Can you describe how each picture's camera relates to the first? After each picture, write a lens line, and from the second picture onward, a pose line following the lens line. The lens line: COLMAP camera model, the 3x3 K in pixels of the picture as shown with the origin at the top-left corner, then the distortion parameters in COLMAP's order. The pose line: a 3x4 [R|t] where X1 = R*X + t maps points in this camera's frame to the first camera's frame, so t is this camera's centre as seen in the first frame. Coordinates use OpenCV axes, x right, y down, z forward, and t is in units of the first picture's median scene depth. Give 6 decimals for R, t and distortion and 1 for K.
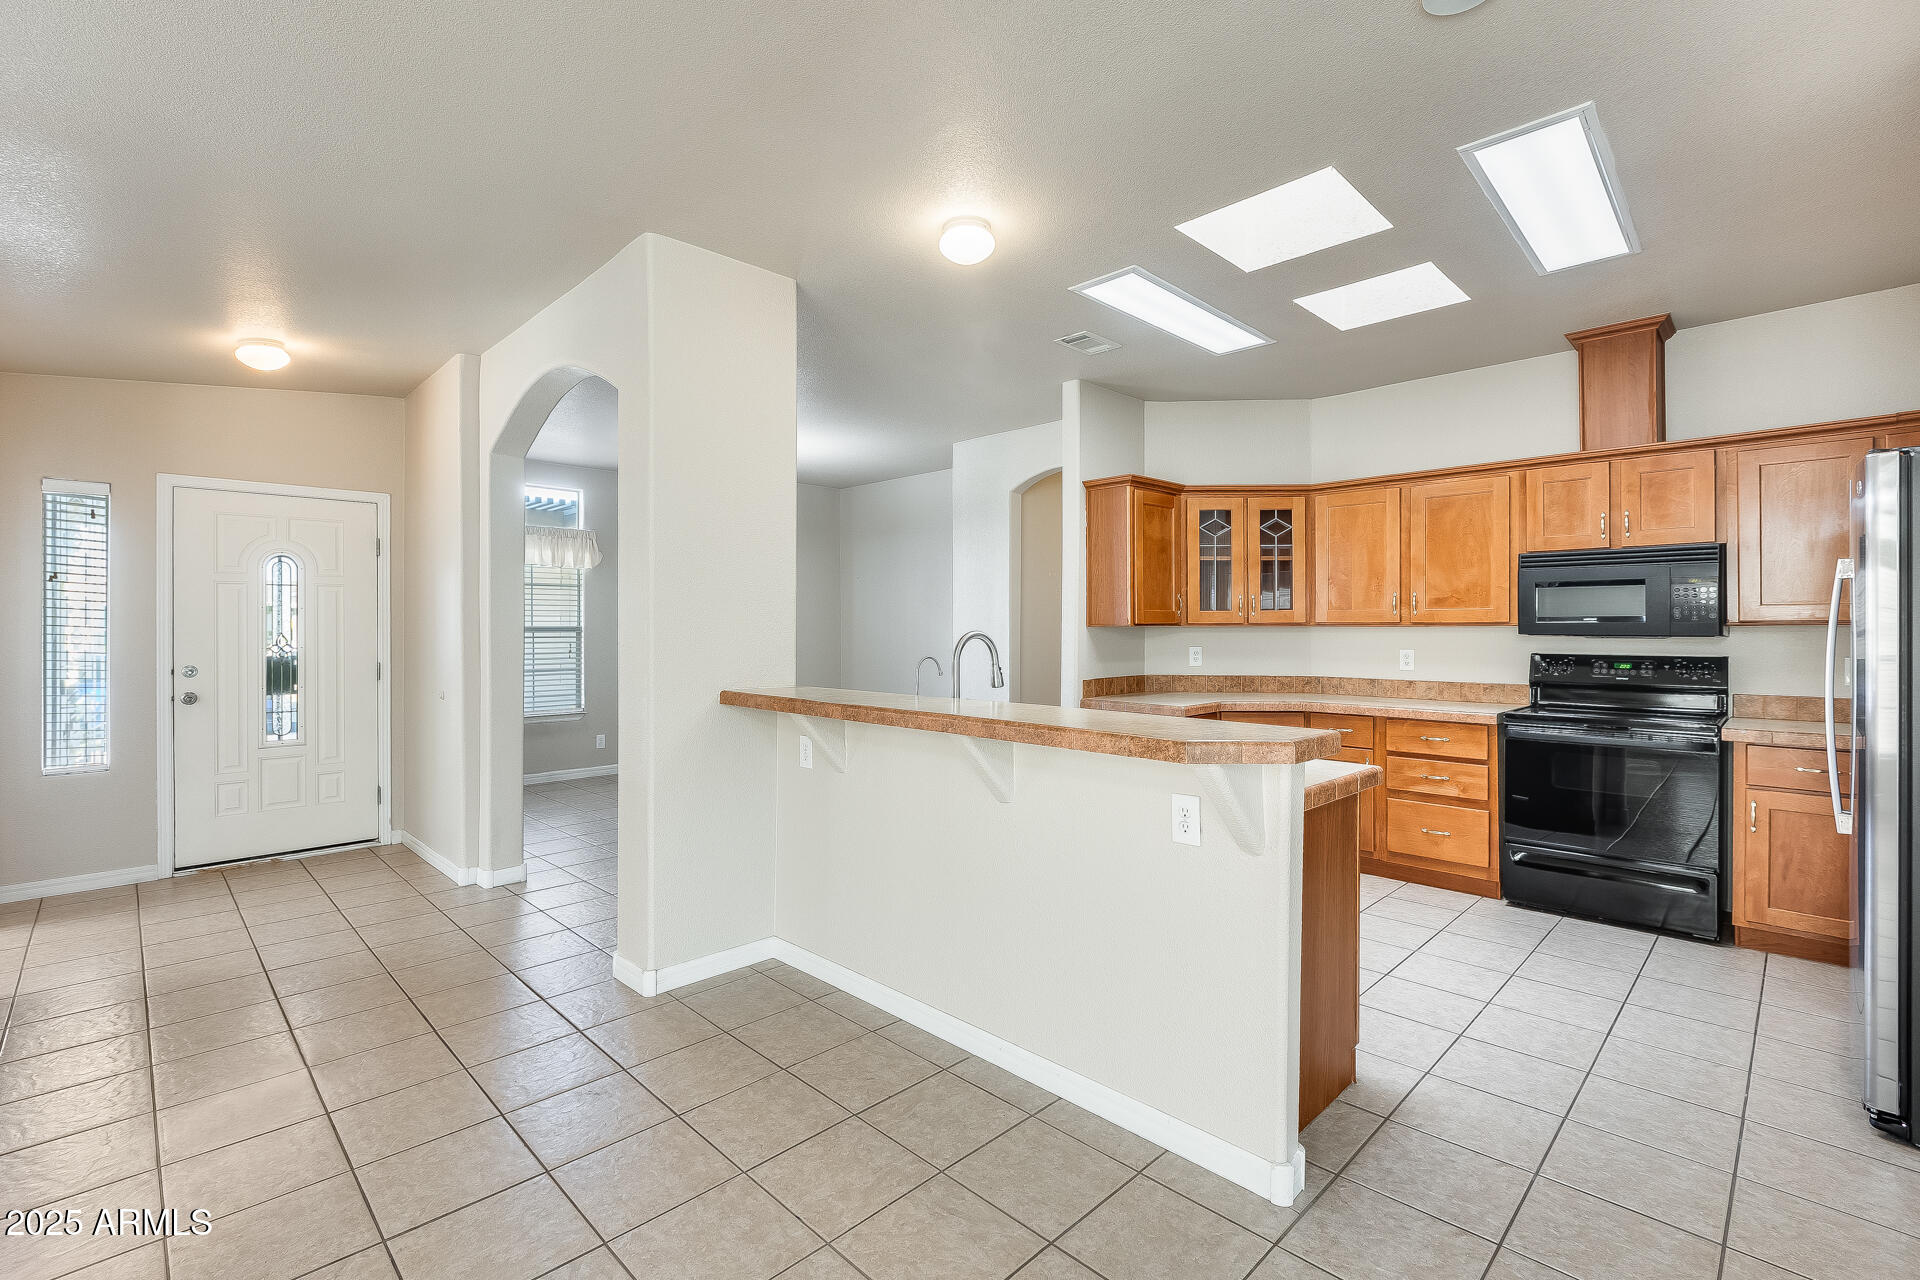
lens RADIAL K [[860.6, 0, 953.2], [0, 860.6, 624.3], [0, 0, 1]] dist [0.006400, -0.003458]
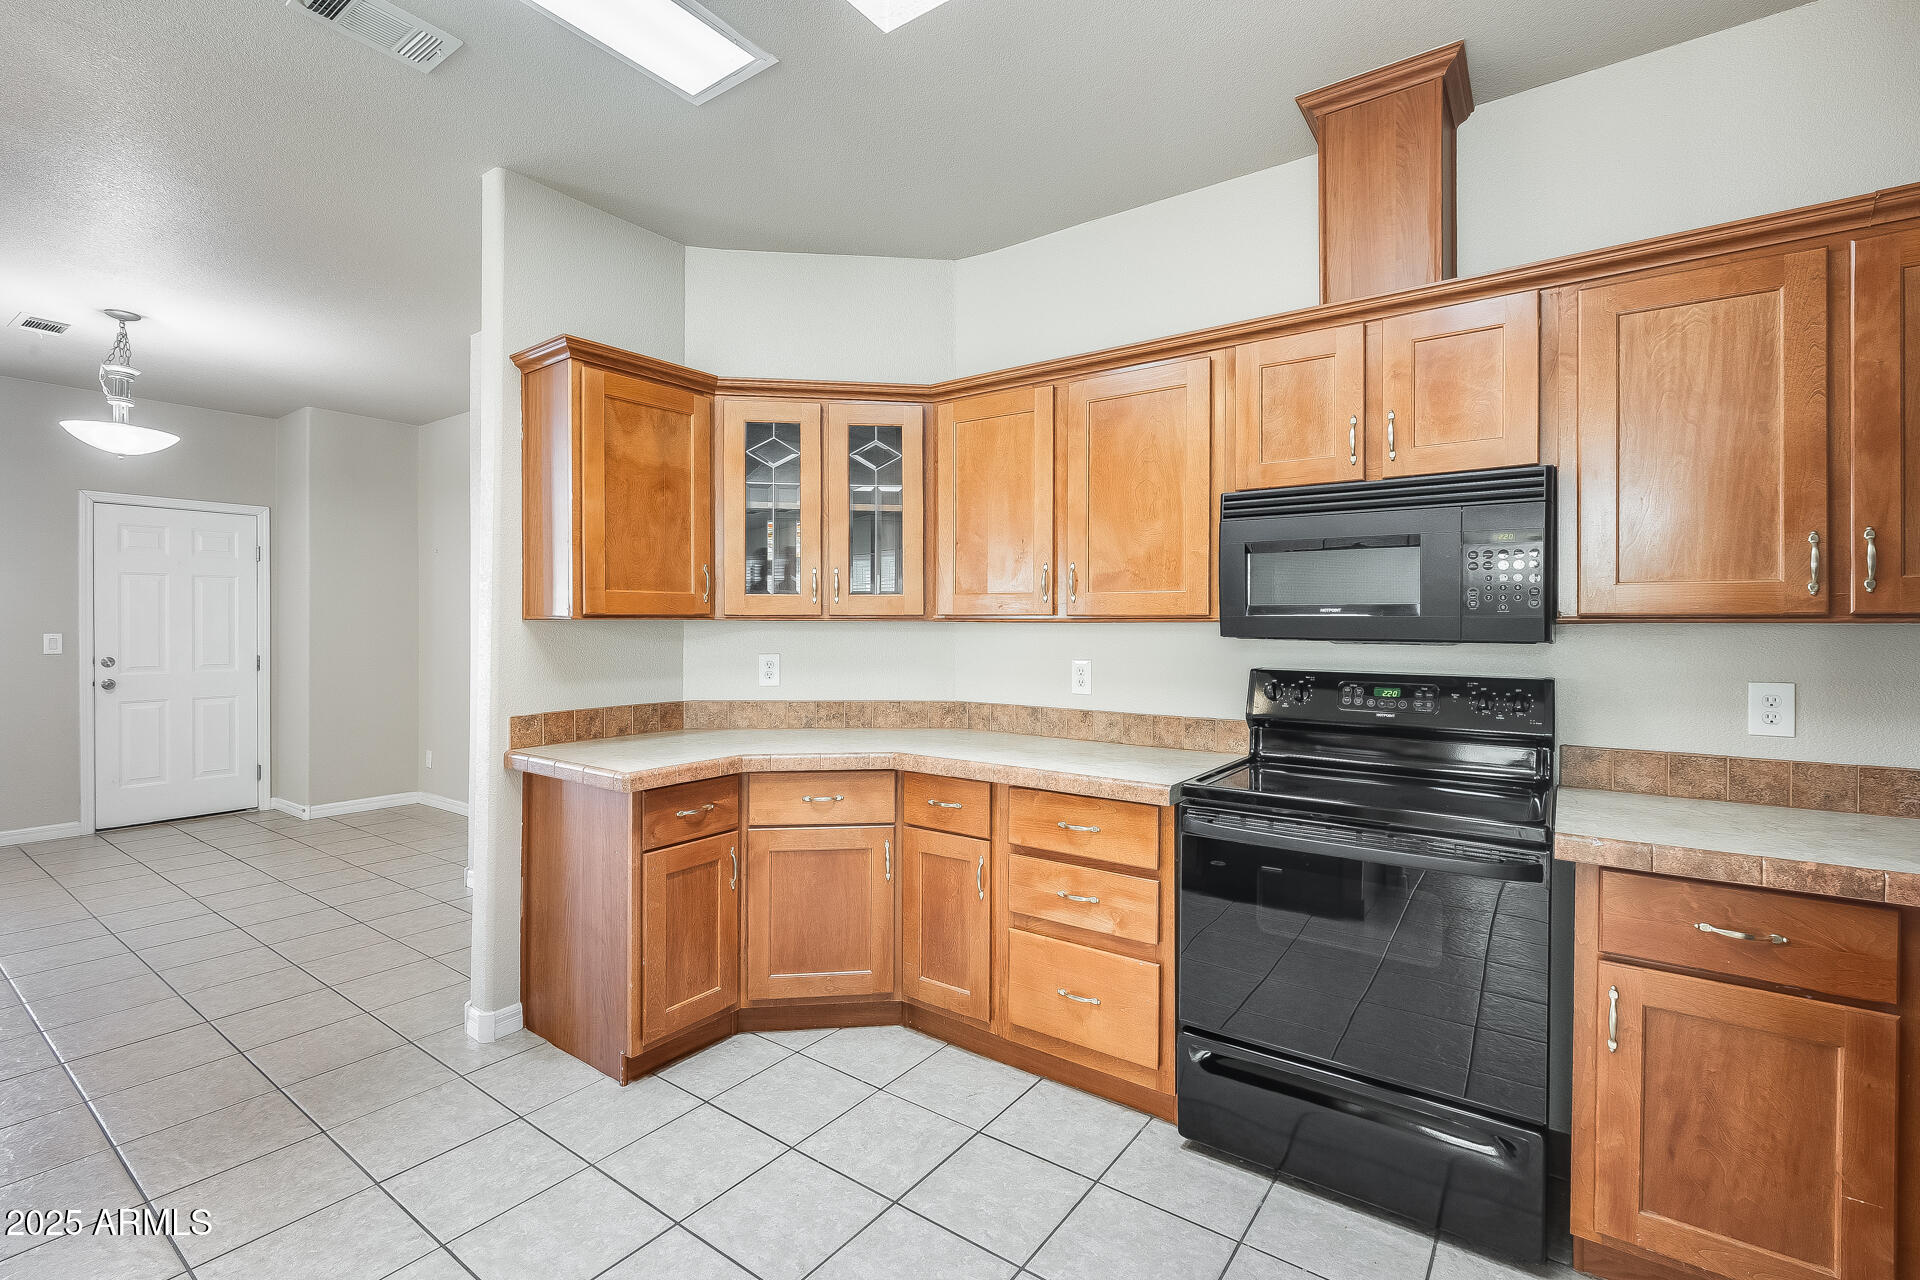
lens RADIAL K [[859.8, 0, 959.0], [0, 859.8, 623.9], [0, 0, 1]] dist [0.004417, 0.000233]
pose [[0.986931, 0.004982, 0.161069, 0.397850], [-0.005557, 0.999980, 0.003122, 0.002446], [-0.161050, -0.003976, 0.986938, 0.475551]]
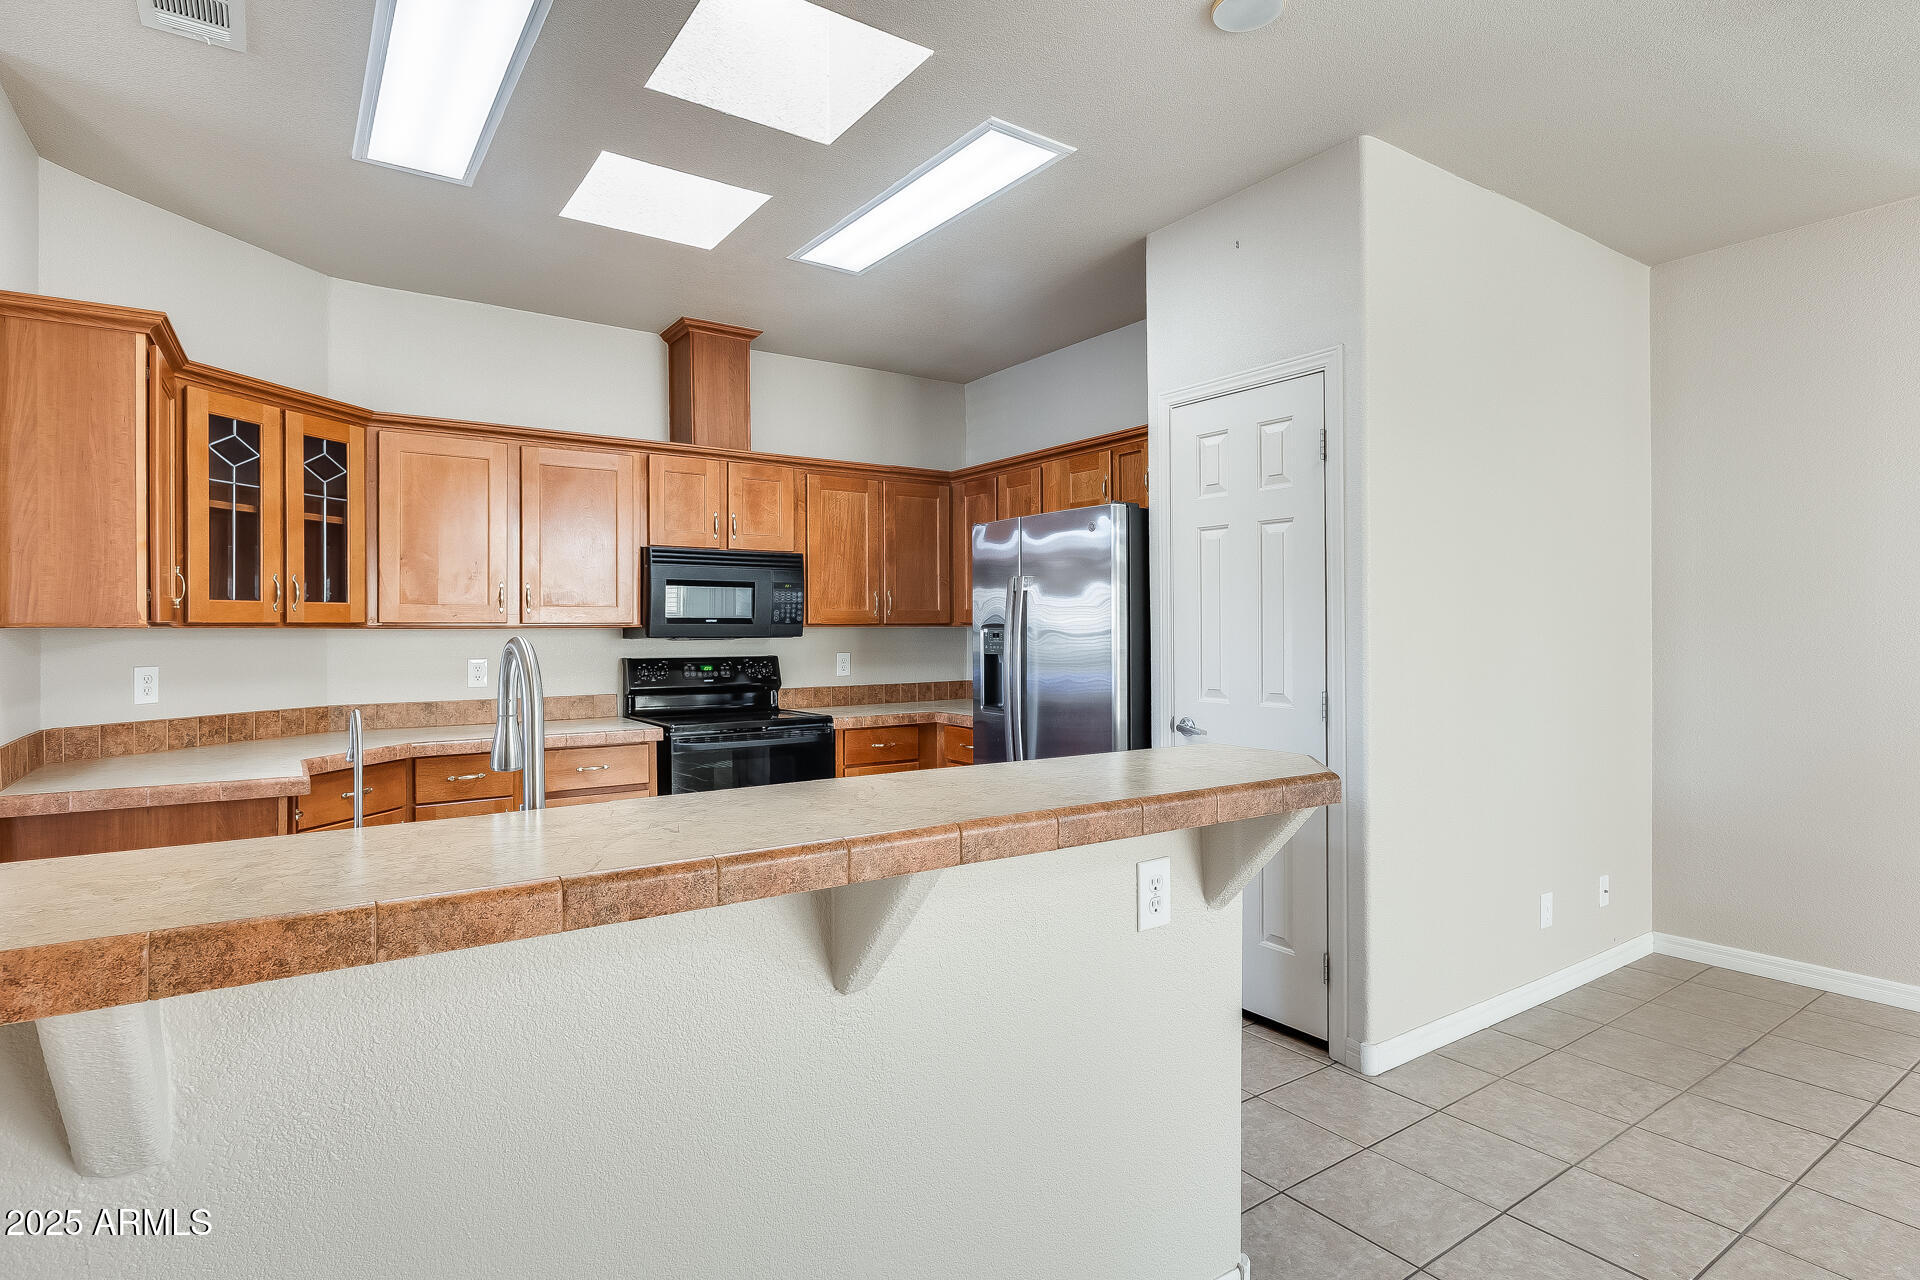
lens RADIAL K [[980.7, 0, 959.5], [0, 980.7, 634.2], [0, 0, 1]] dist [0.002918, -0.000101]
pose [[0.177935, -0.006523, 0.984021, -0.281796], [-0.000328, 0.999978, 0.006688, 0.001884], [-0.984042, -0.001513, 0.177929, 0.504877]]
